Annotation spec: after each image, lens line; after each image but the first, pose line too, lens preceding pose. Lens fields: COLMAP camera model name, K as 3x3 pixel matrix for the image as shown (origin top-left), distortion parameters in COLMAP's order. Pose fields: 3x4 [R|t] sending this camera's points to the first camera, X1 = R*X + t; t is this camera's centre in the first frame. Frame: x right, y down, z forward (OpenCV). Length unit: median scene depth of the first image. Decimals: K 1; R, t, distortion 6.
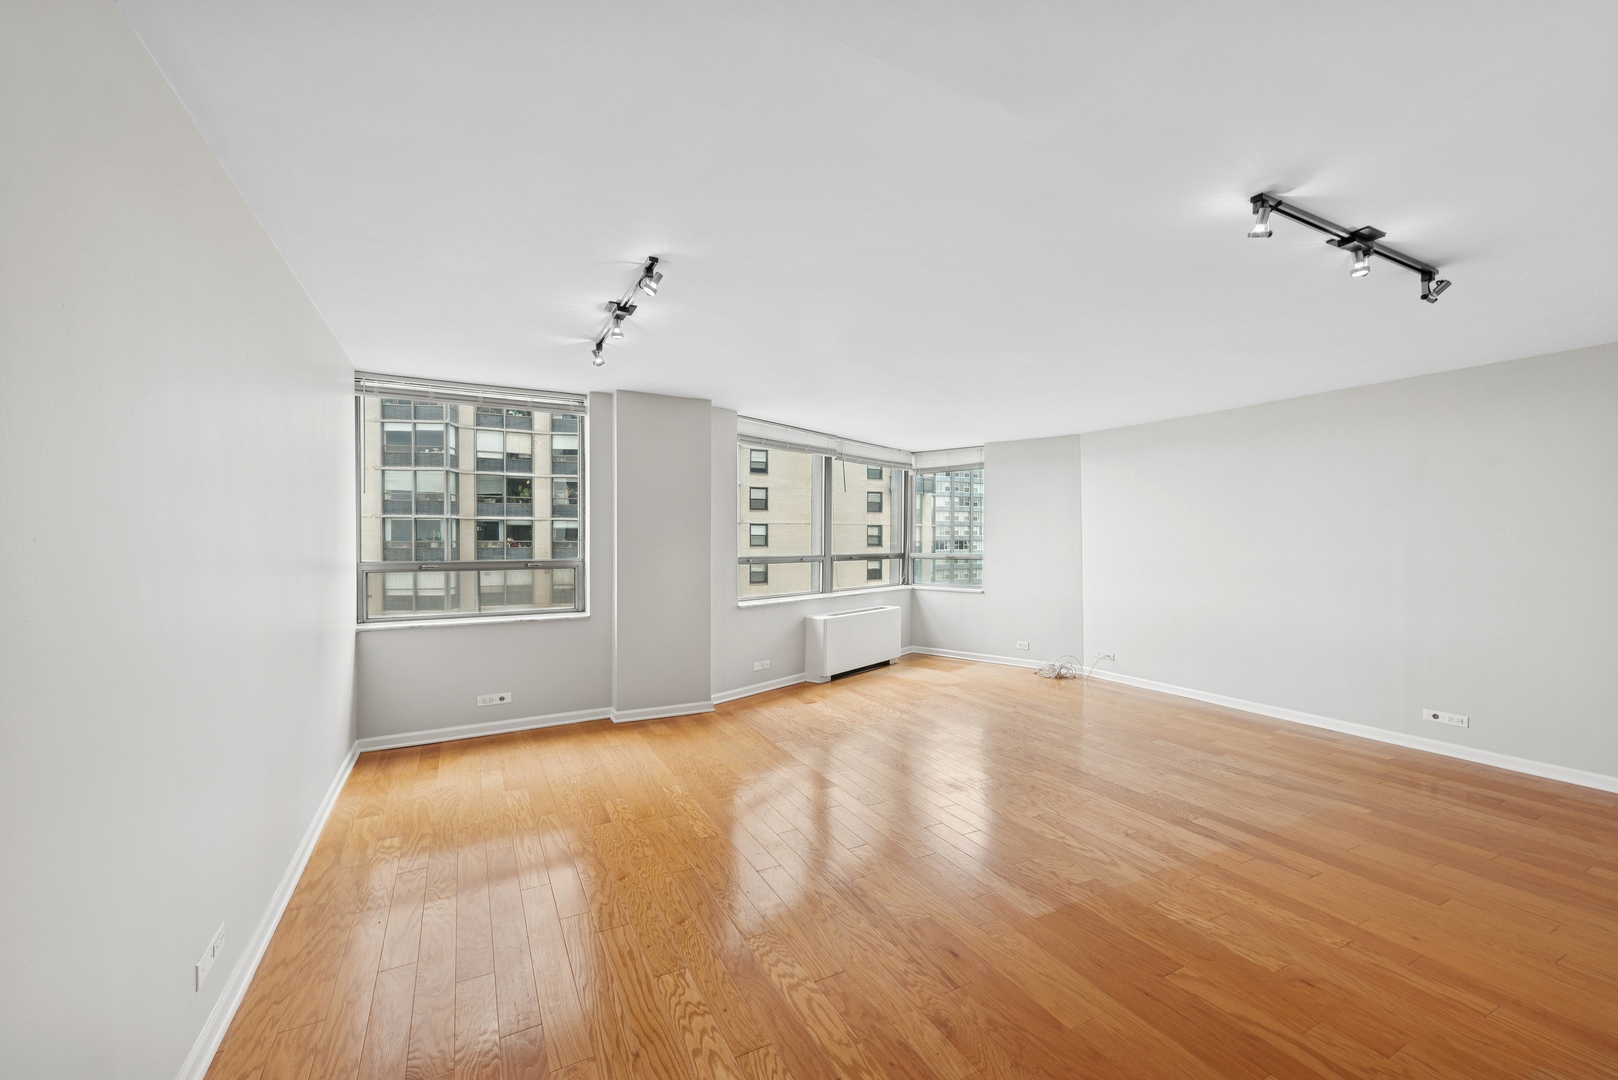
lens RADIAL K [[648.7, 0, 800.1], [0, 648.7, 540.6], [0, 0, 1]] dist [0.009196, -0.001888]
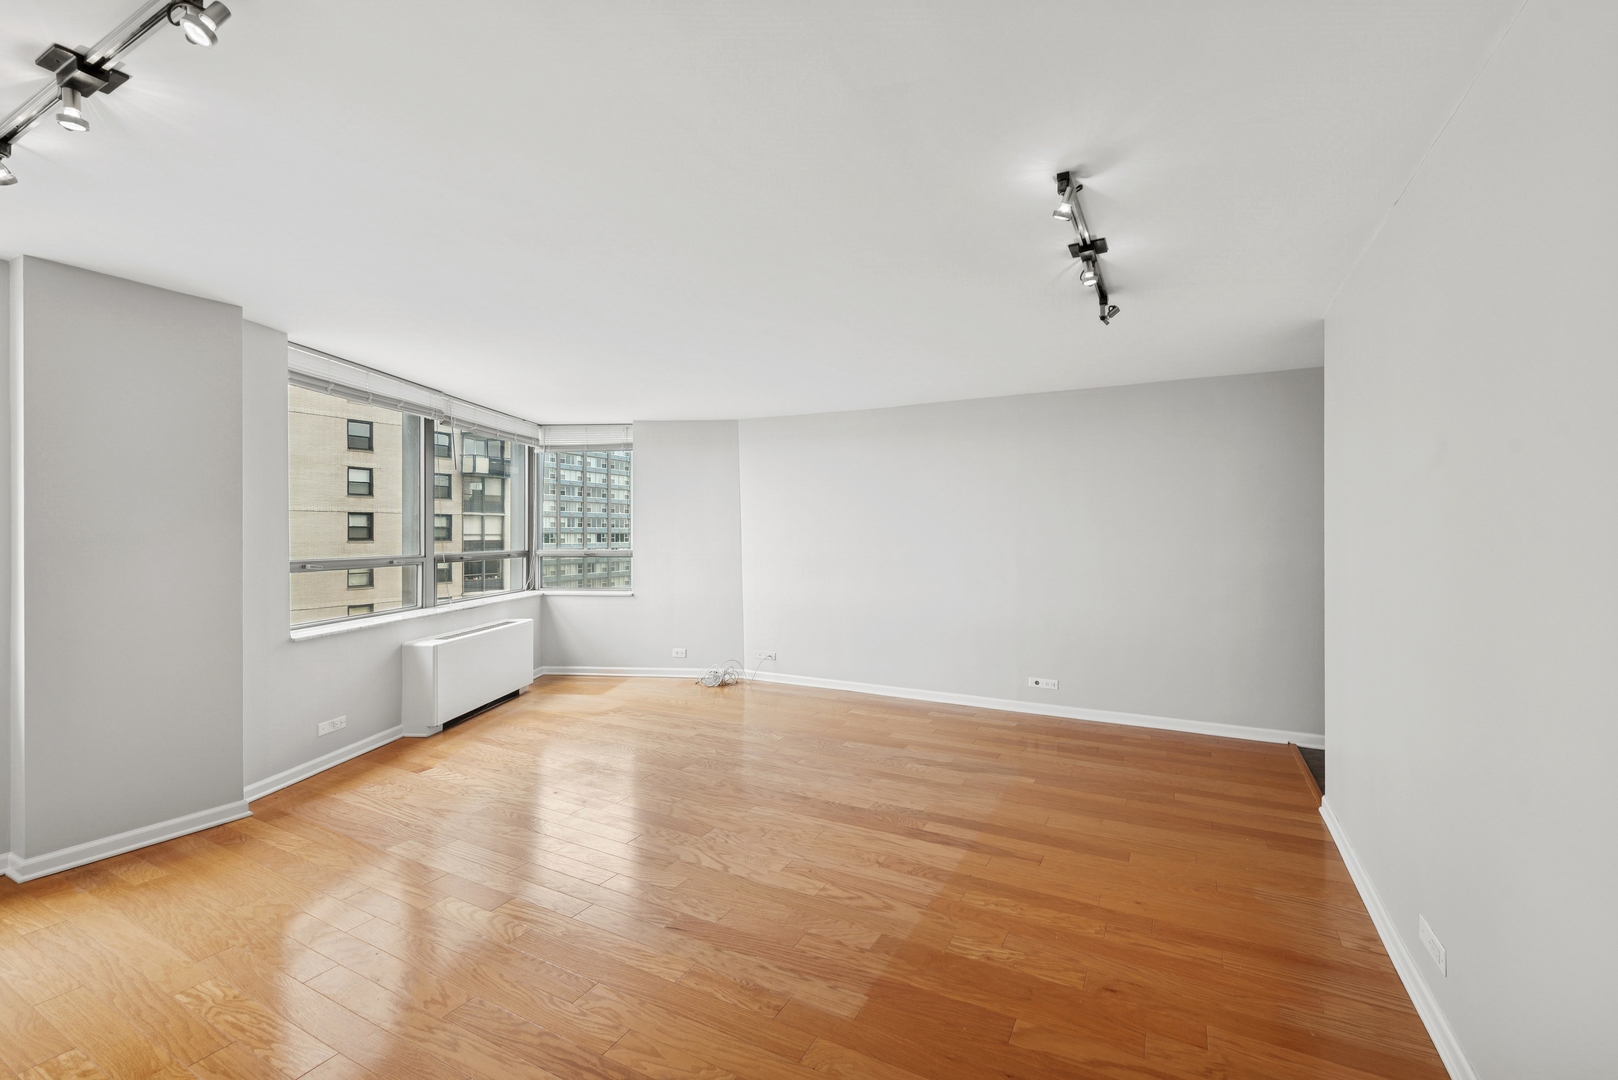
lens RADIAL K [[705.5, 0, 806.6], [0, 705.5, 530.0], [0, 0, 1]] dist [0.006653, -0.003353]
pose [[0.824316, 0.000777, 0.566130, -0.083967], [0.001630, 0.999992, -0.003746, -0.003104], [-0.566128, 0.004011, 0.824307, 0.162579]]
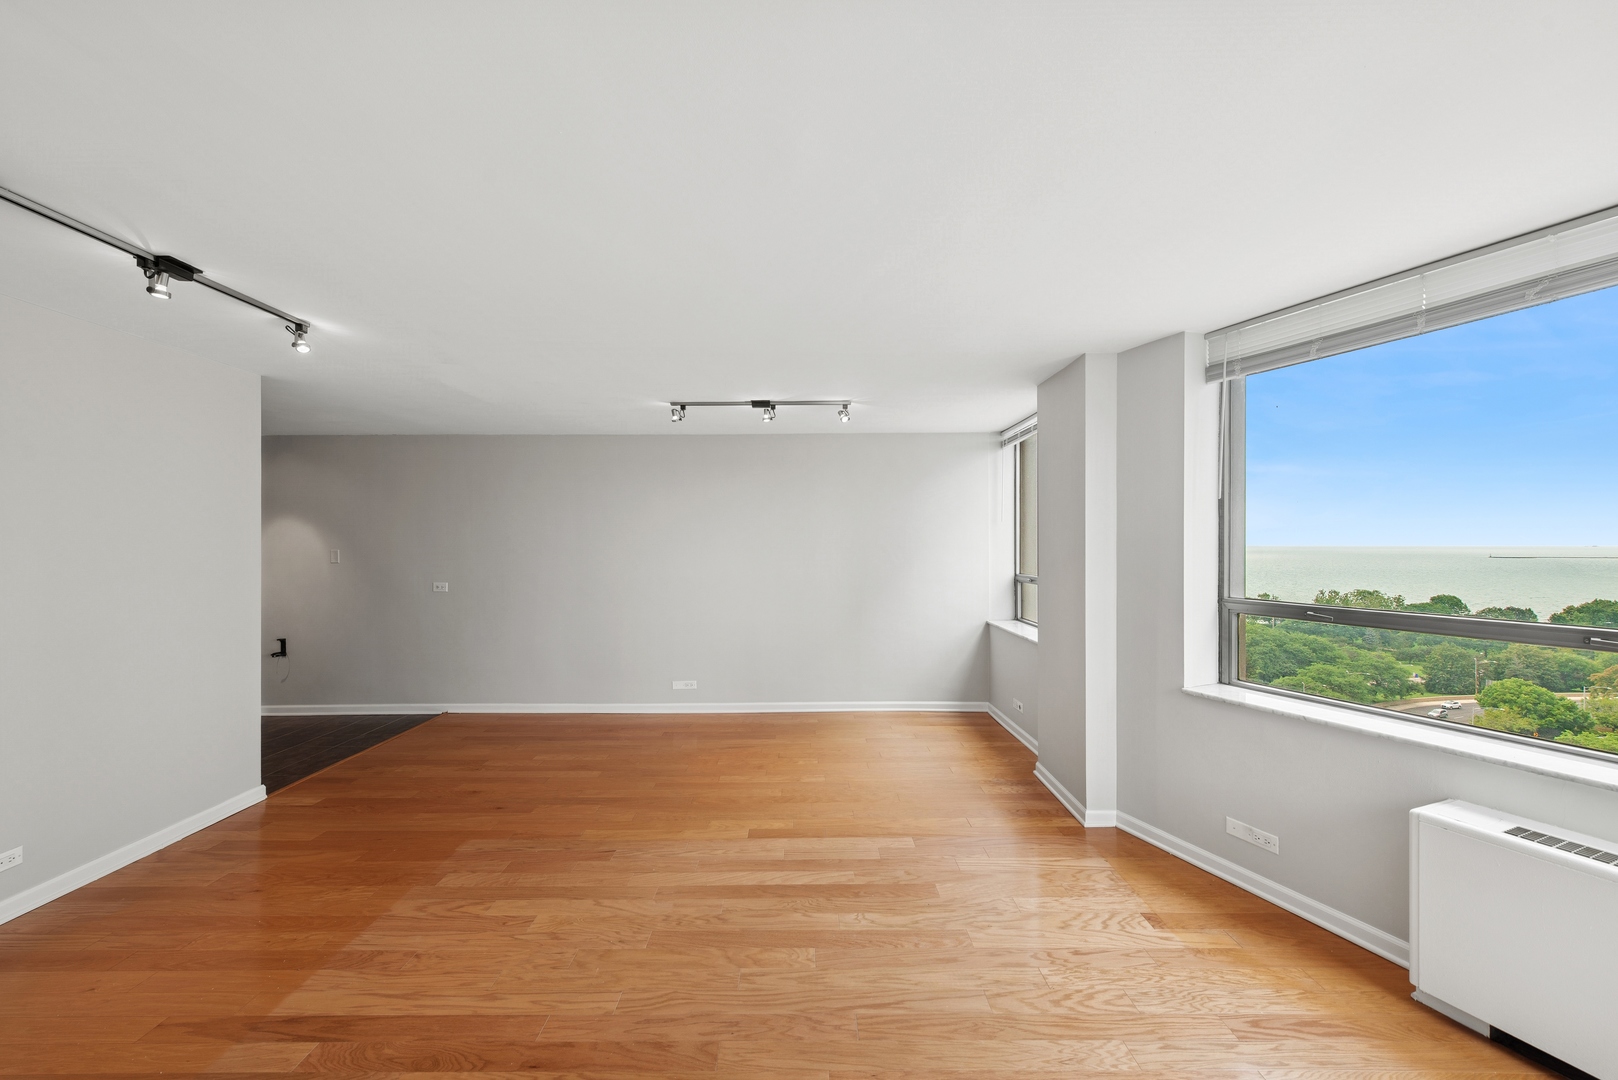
lens RADIAL K [[648.7, 0, 802.4], [0, 648.7, 543.5], [0, 0, 1]] dist [0.009196, -0.001888]
pose [[-0.460456, -0.000199, -0.887683, 0.625756], [-0.001552, 0.999999, 0.000580, -0.024445], [0.887681, 0.001645, -0.460456, 1.127273]]
